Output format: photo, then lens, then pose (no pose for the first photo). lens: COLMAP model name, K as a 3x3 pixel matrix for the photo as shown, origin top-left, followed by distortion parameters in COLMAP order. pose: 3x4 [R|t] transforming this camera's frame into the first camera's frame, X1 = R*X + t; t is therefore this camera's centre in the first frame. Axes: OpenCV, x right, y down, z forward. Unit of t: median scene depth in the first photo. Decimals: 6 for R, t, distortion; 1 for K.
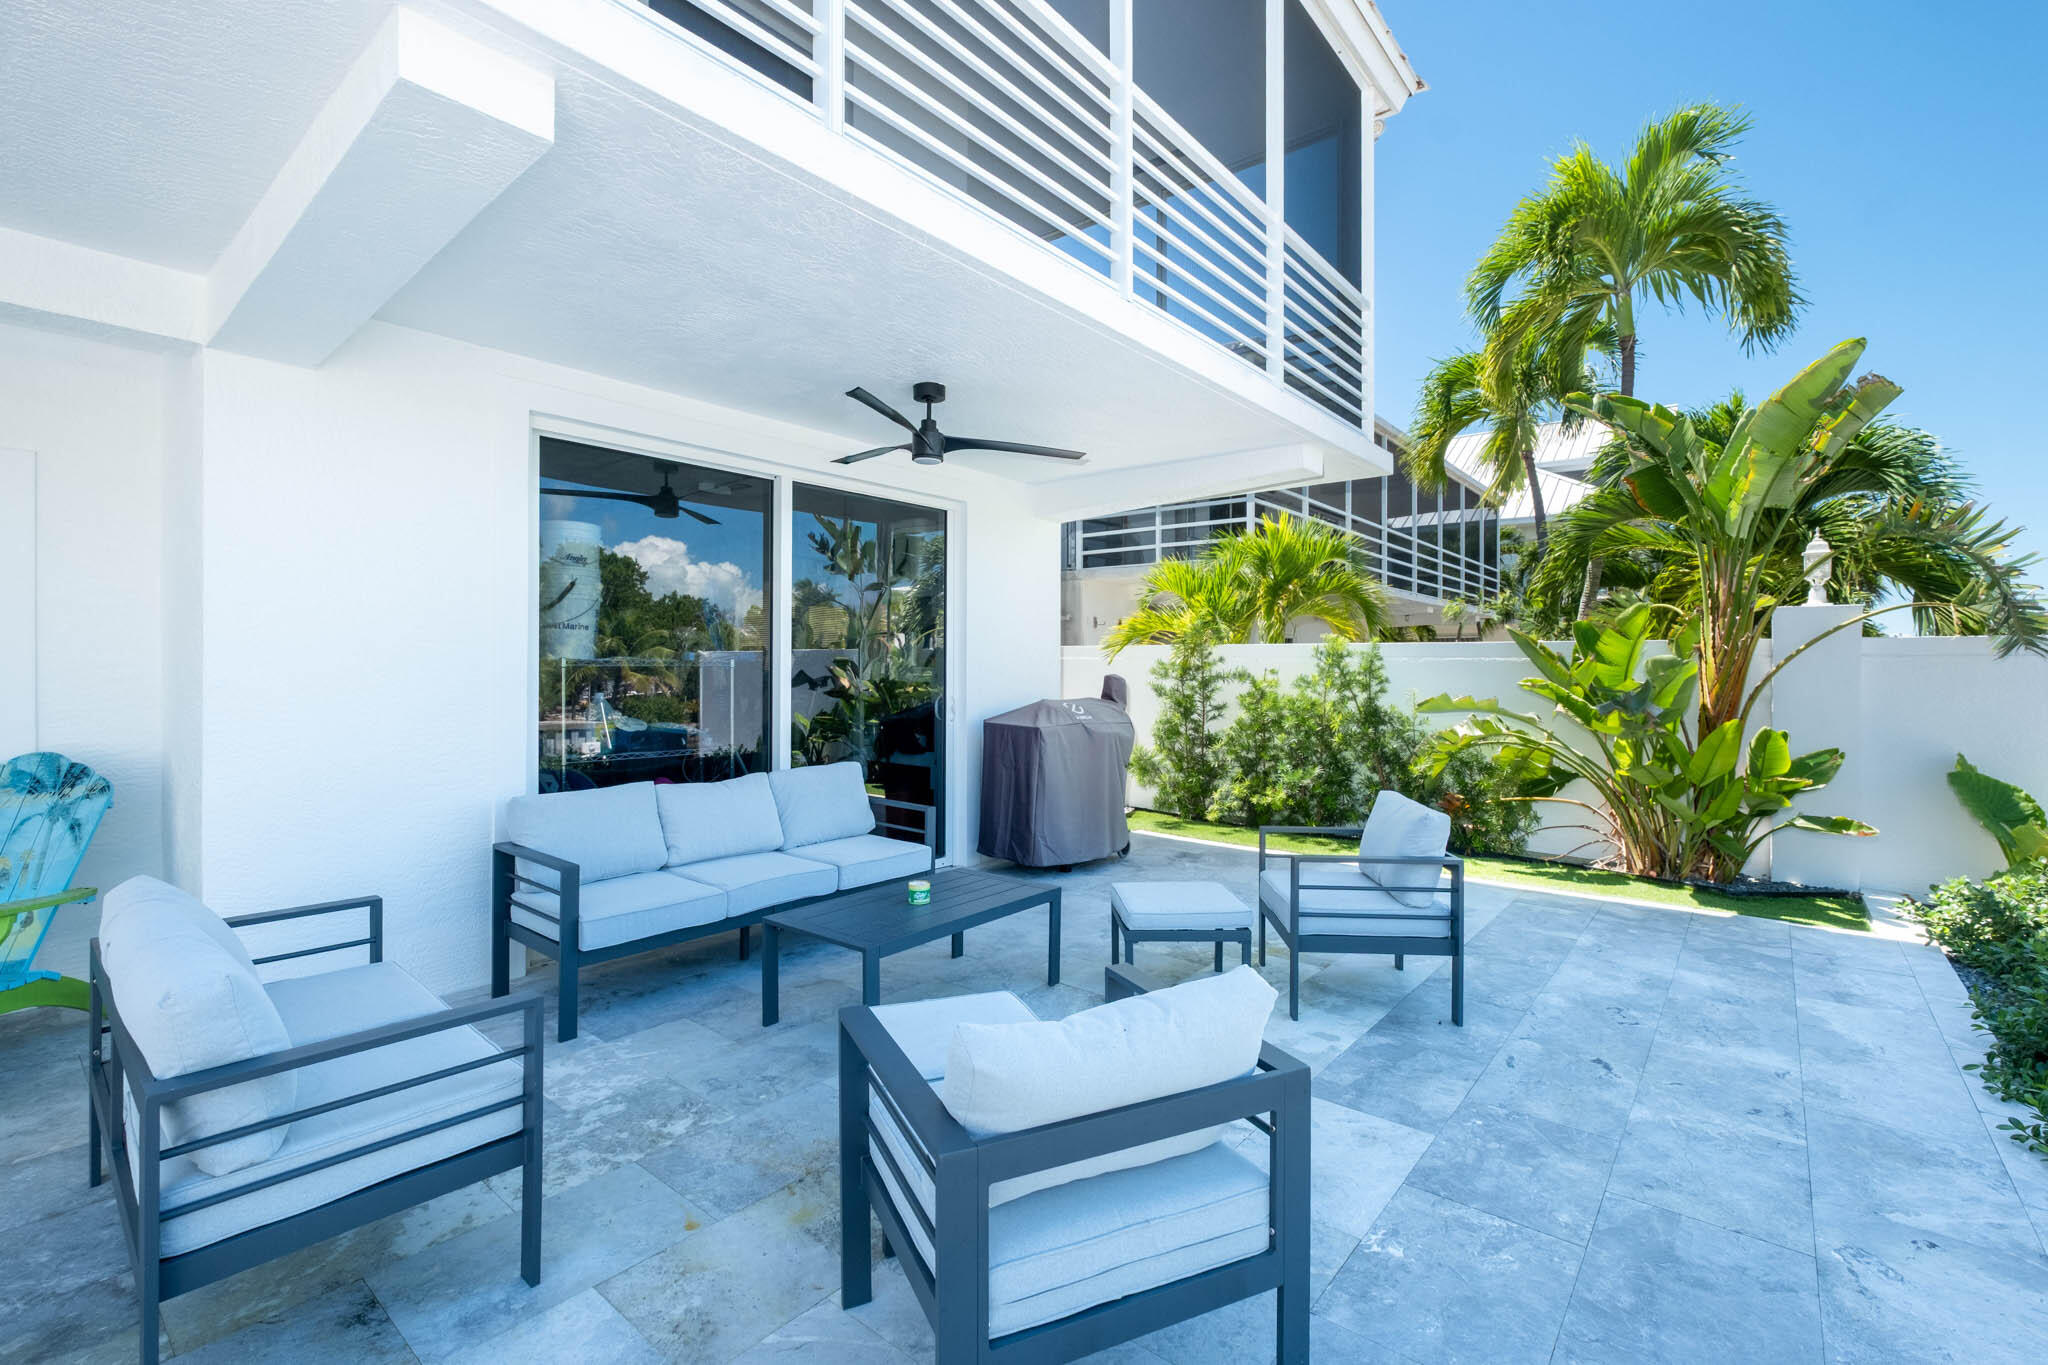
lens RADIAL K [[881.0, 0, 1020.8], [0, 881.0, 669.7], [0, 0, 1]] dist [-0.005555, -0.000153]
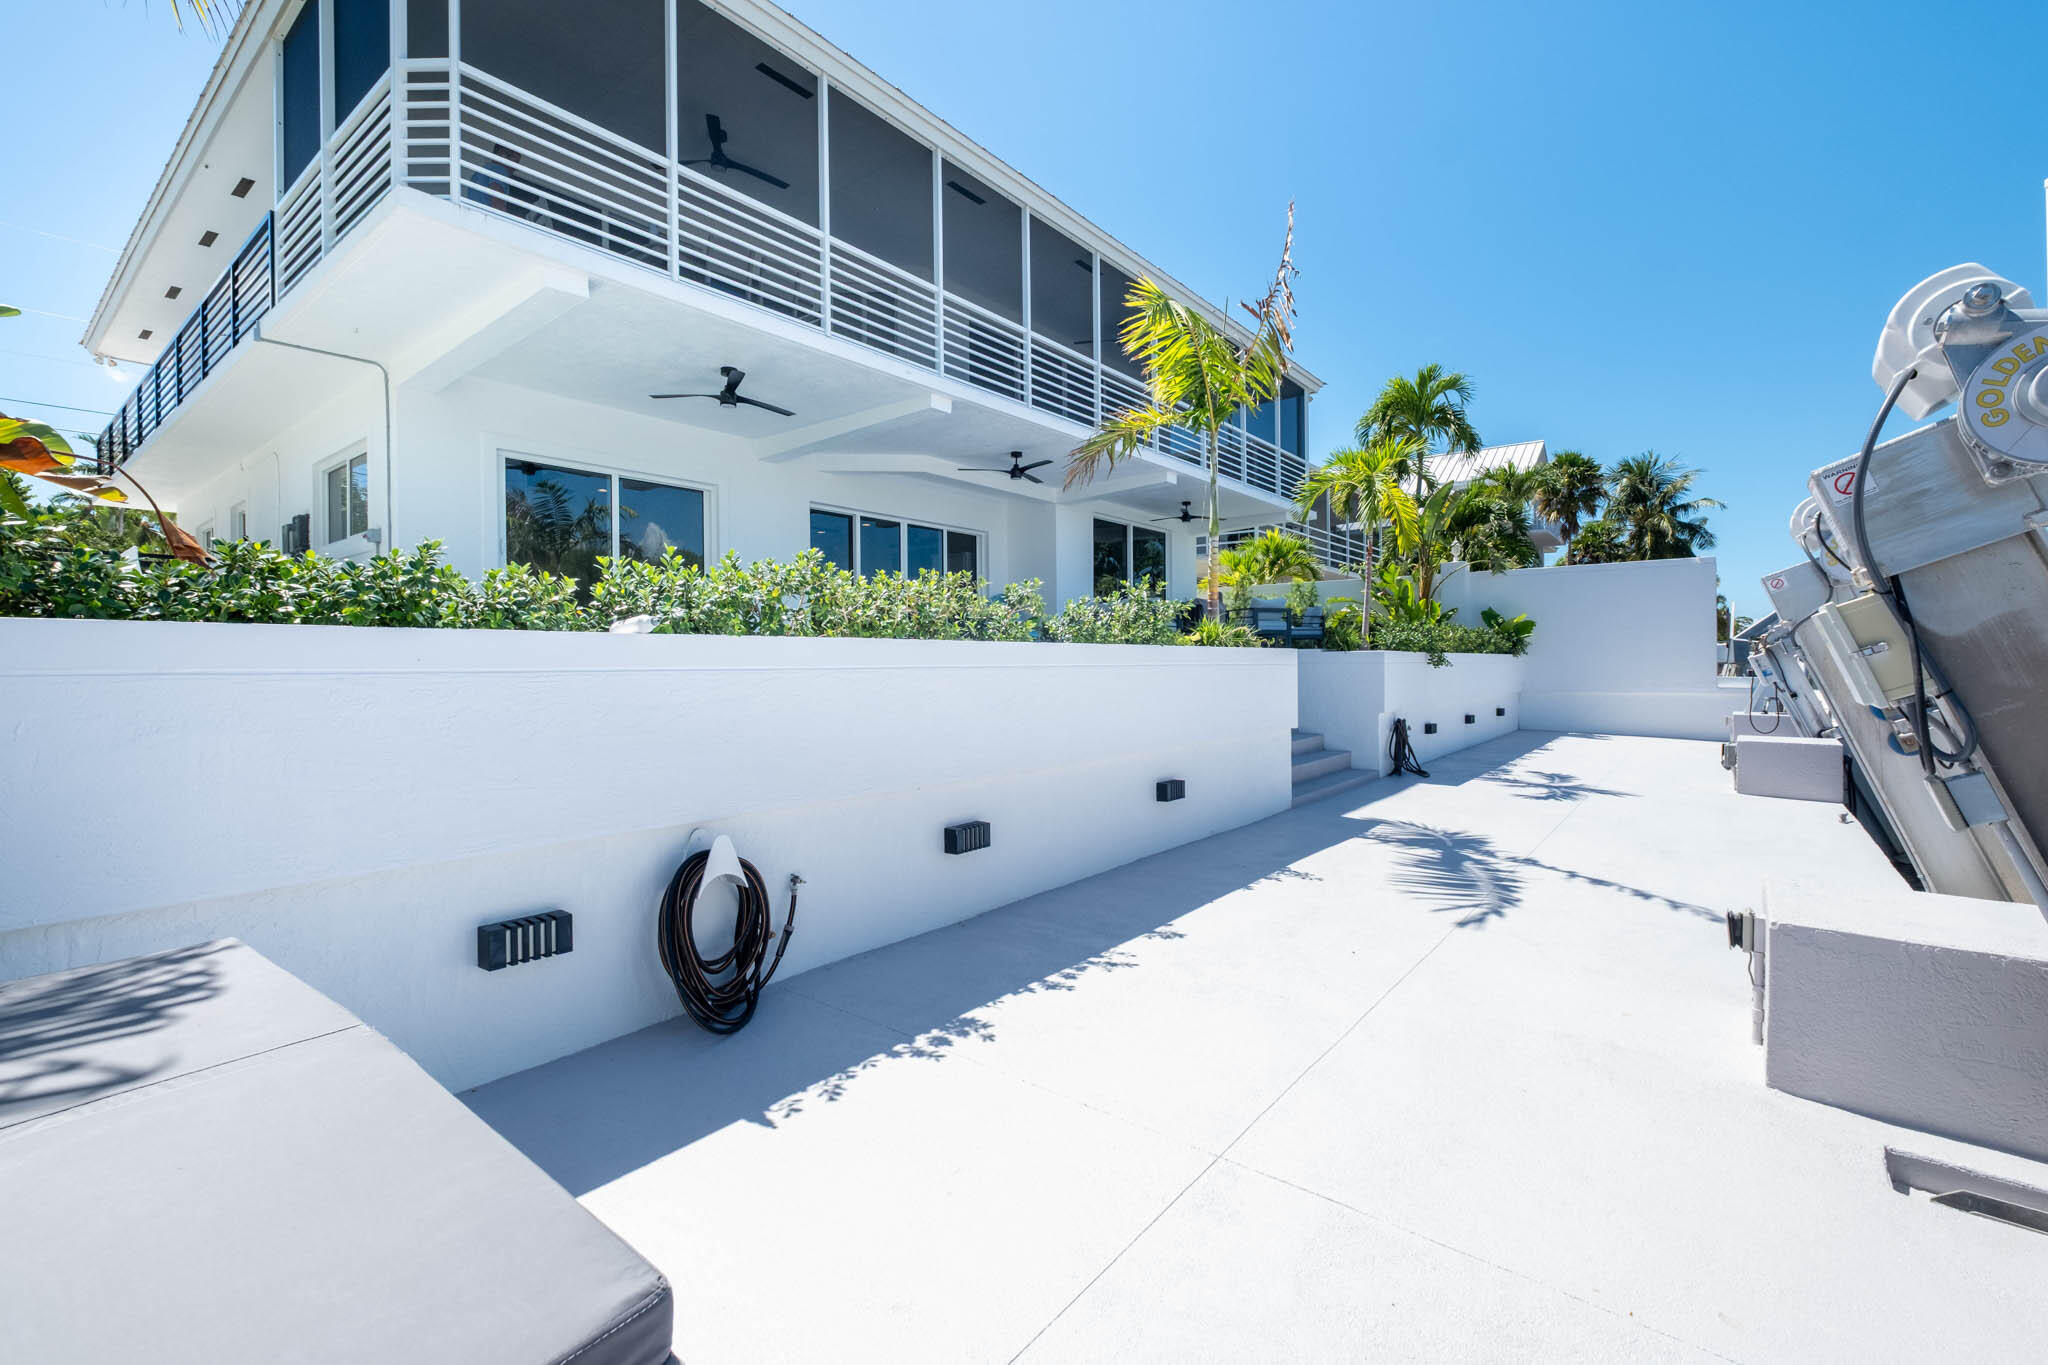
lens RADIAL K [[881.0, 0, 1020.8], [0, 881.0, 669.7], [0, 0, 1]] dist [-0.005555, -0.000153]
pose [[0.999356, -0.016993, 0.031608, -0.488821], [0.017035, 0.999854, -0.001059, 0.195737], [-0.031586, 0.001597, 0.999500, -1.397219]]
